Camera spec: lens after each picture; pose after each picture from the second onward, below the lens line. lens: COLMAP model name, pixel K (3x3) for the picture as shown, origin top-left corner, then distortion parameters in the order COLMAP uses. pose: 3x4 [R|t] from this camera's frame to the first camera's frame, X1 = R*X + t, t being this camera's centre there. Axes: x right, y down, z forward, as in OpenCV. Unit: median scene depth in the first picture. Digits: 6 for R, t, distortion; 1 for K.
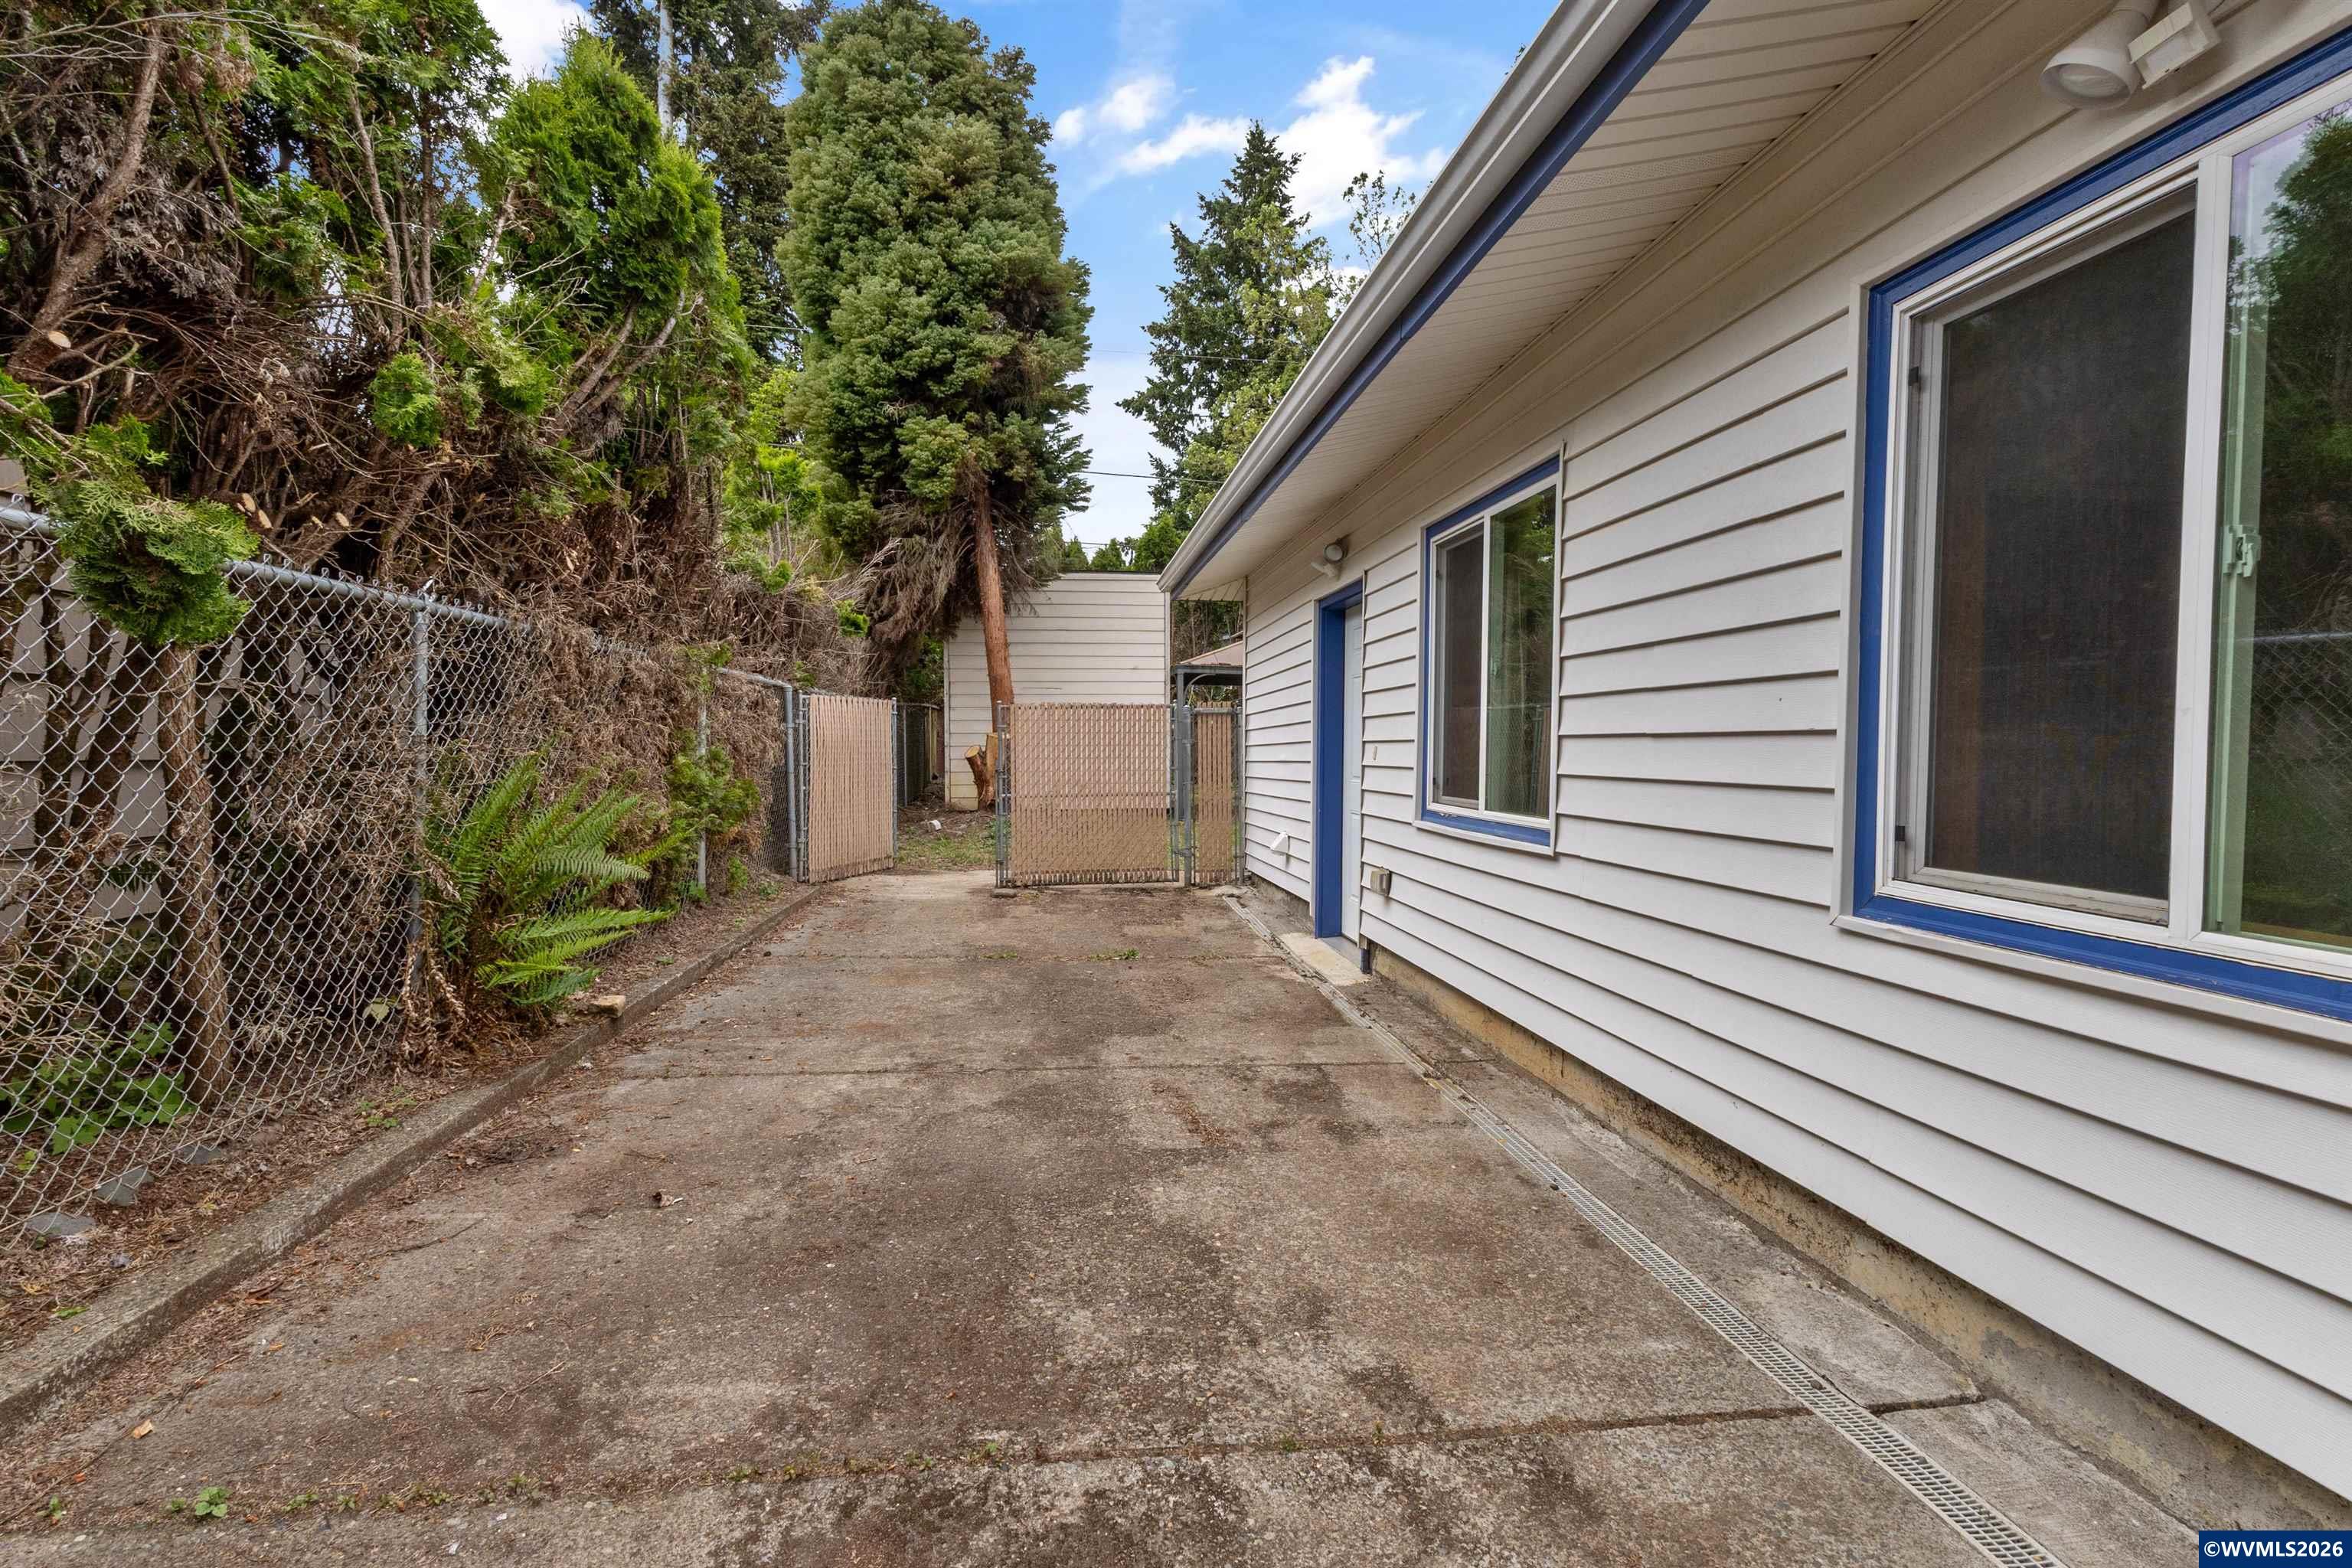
lens RADIAL K [[1080.1, 0, 1176.0], [0, 1080.1, 795.0], [0, 0, 1]] dist [0.002230, -0.000035]
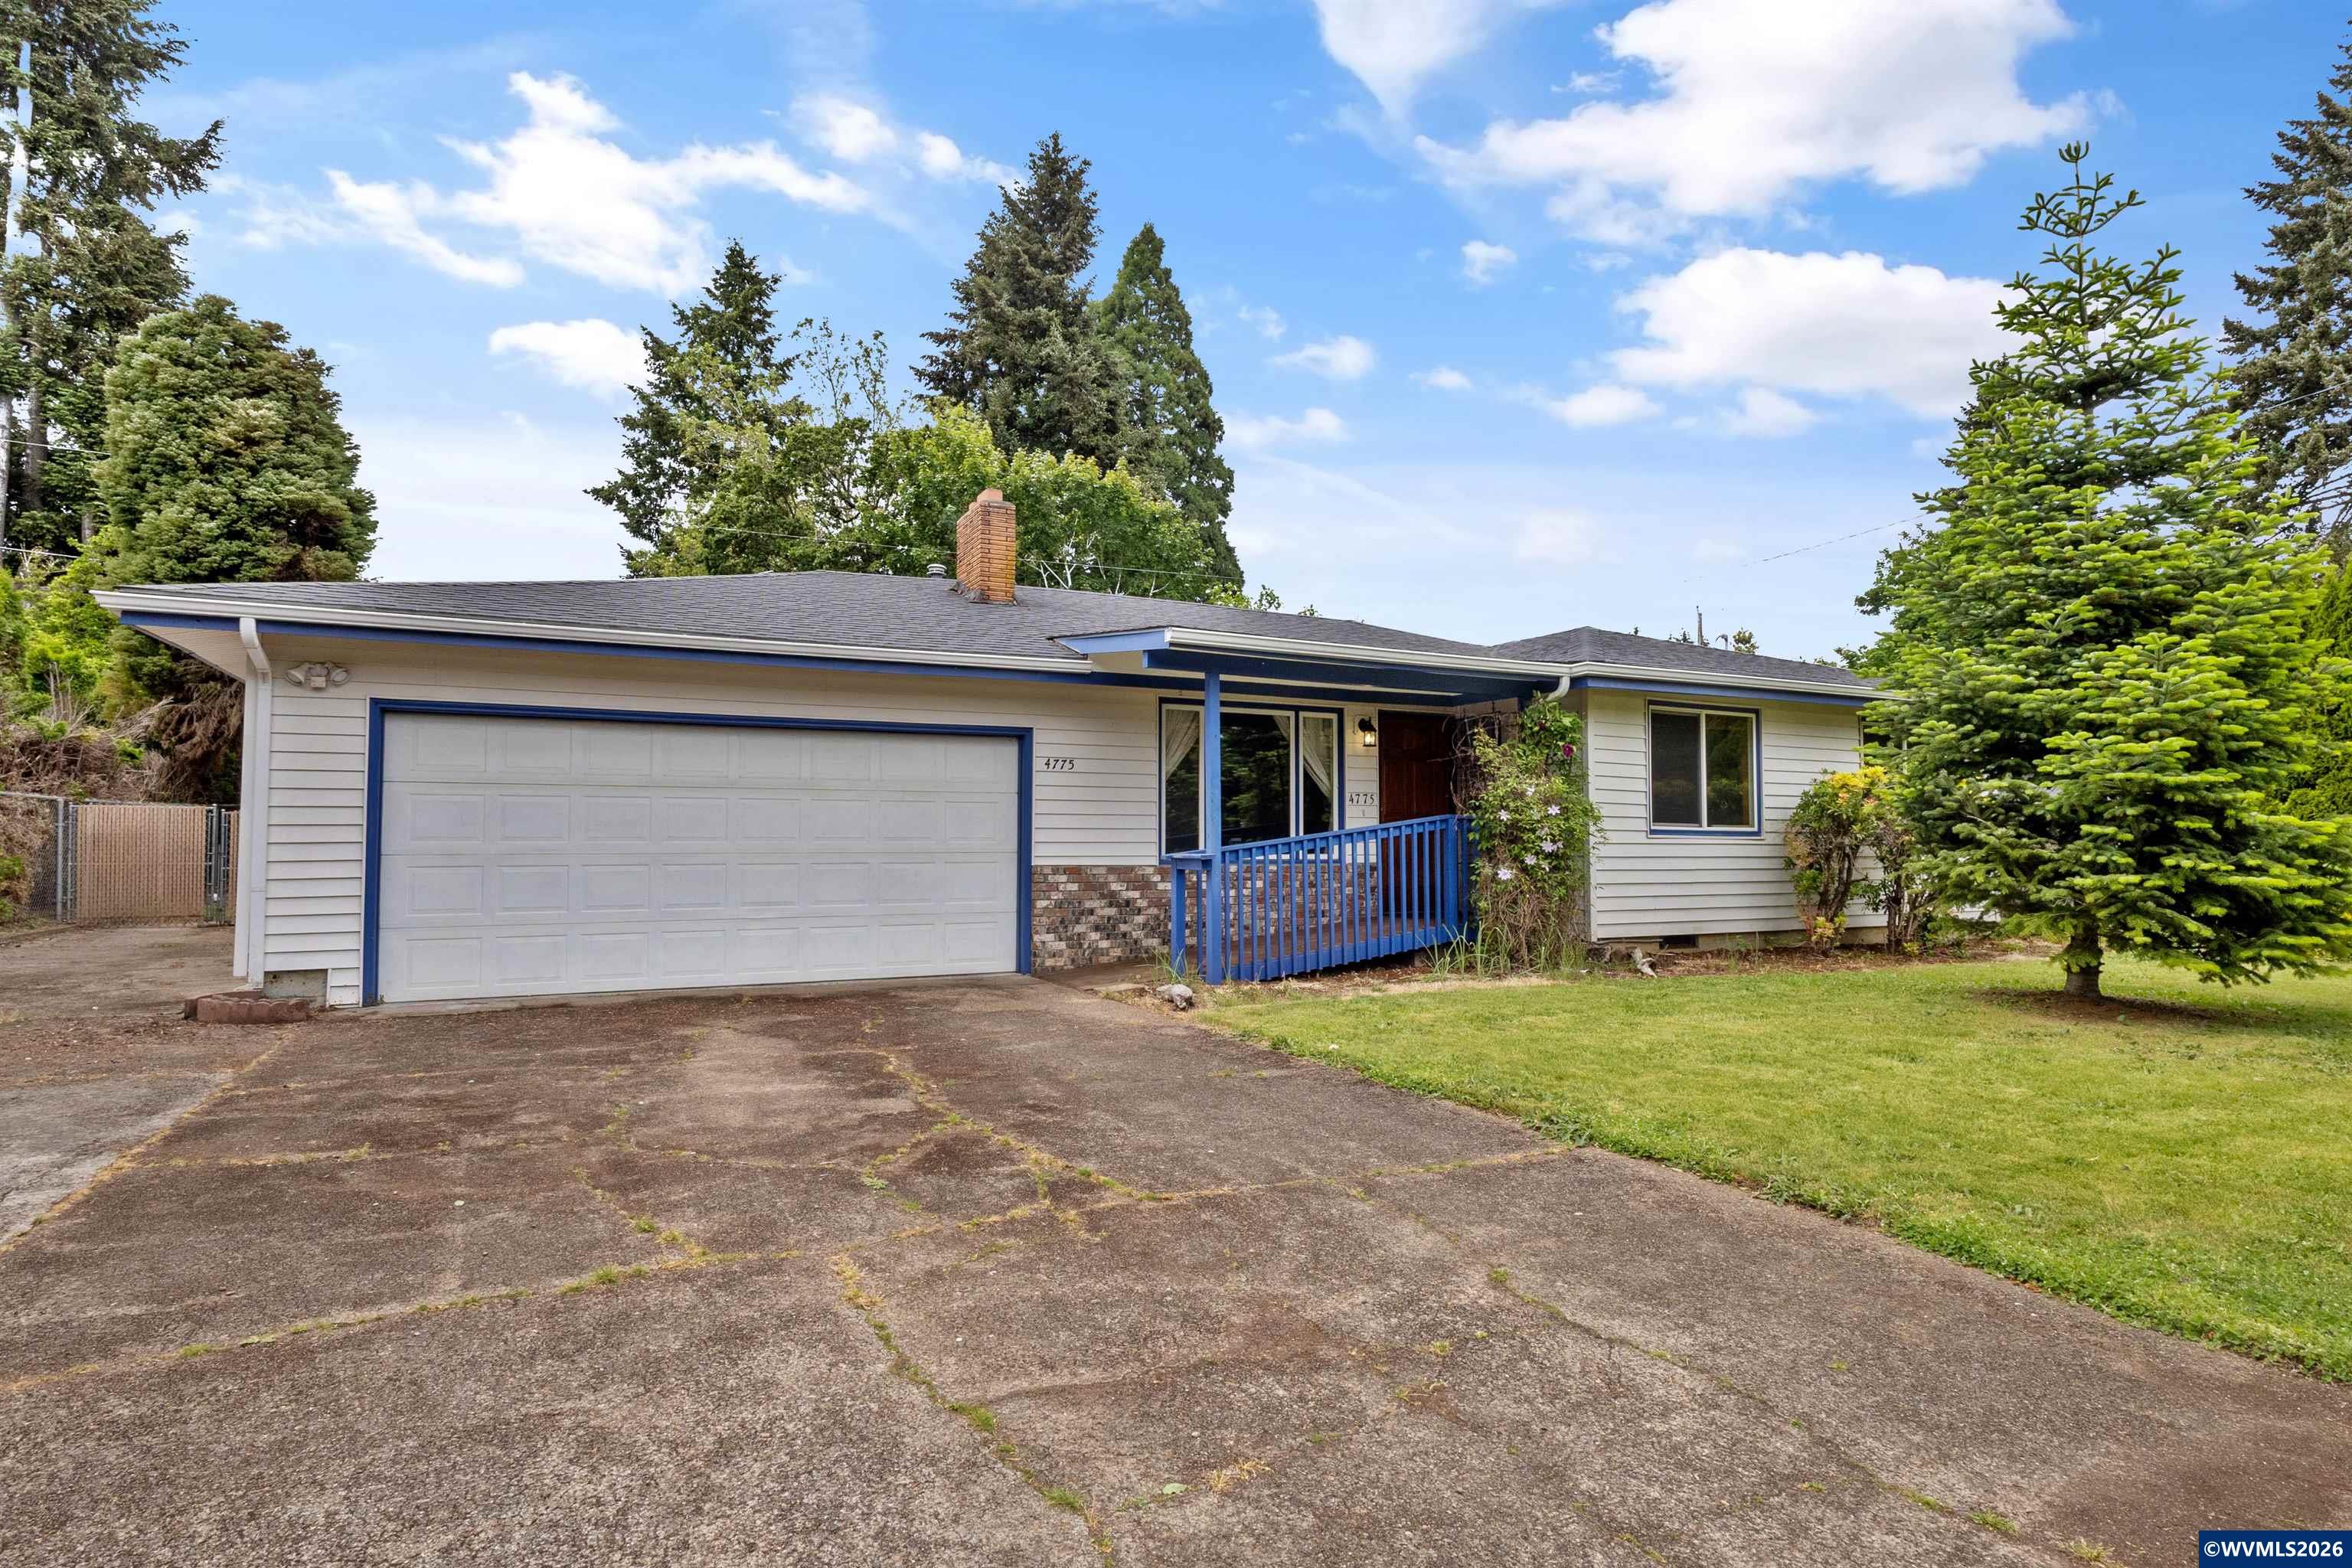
lens RADIAL K [[1233.4, 0, 1176.0], [0, 1233.4, 784.0], [0, 0, 1]] dist [-0.001510, -0.000333]
pose [[0.947712, 0.009362, 0.318991, 0.439246], [0.020195, 0.995807, -0.089225, 0.049782], [-0.318489, 0.091001, 0.943548, -0.873973]]
